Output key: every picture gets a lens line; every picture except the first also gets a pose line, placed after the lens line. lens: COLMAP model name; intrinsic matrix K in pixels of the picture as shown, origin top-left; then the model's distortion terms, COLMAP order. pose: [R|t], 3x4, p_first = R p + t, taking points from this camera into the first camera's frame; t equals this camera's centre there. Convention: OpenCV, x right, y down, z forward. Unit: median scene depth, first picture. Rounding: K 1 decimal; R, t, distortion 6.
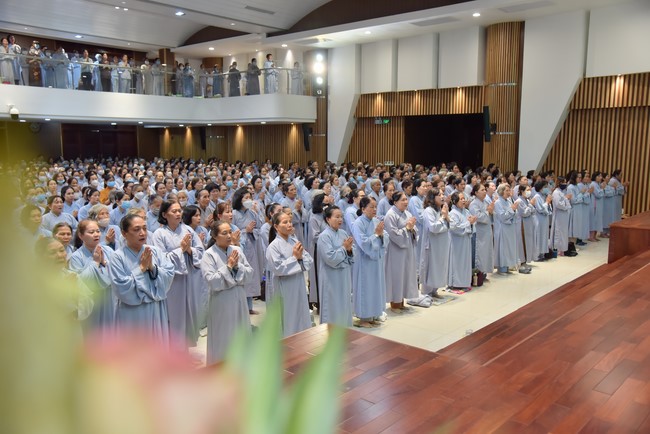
lens RADIAL K [[567.2, 0, 325.0], [0, 567.2, 217.0], [0, 0, 1]] dist [0.004225, 0.012725]
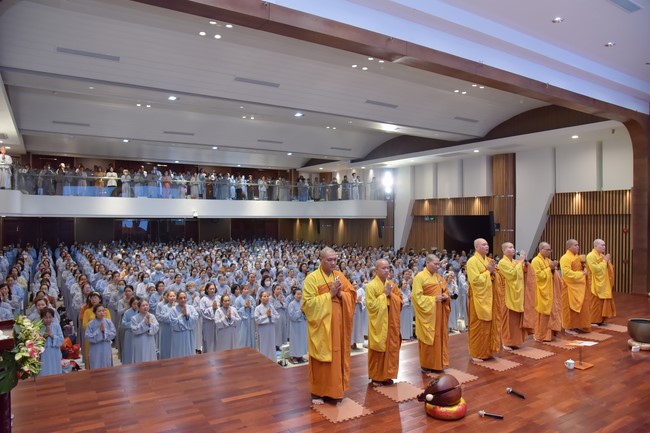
lens RADIAL K [[448.2, 0, 315.6], [0, 448.2, 217.4], [0, 0, 1]] dist [-0.120383, 0.078999]
pose [[0.957974, -0.000296, -0.286854, 0.151633], [-0.038270, 0.990928, -0.128828, -0.019802], [0.284290, 0.134392, 0.949272, -0.130459]]
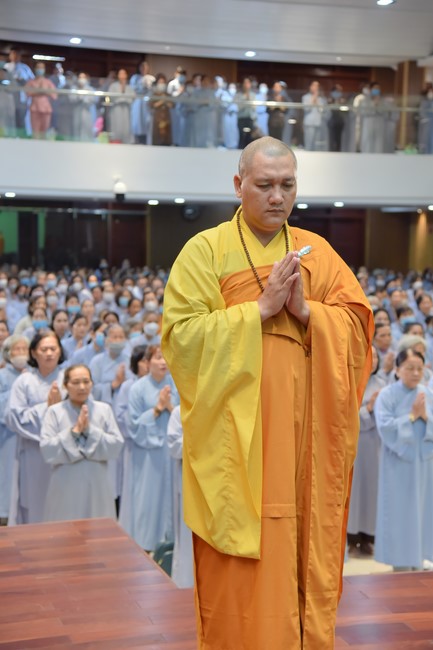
lens RADIAL K [[1185.9, 0, 216.5], [0, 1185.9, 325.0], [0, 0, 1]] dist [0.352938, -0.031675]
pose [[0.865400, 0.050002, -0.498581, 0.170722], [-0.078040, 0.996317, -0.035538, -0.001042], [0.494968, 0.069664, 0.866114, -0.048935]]
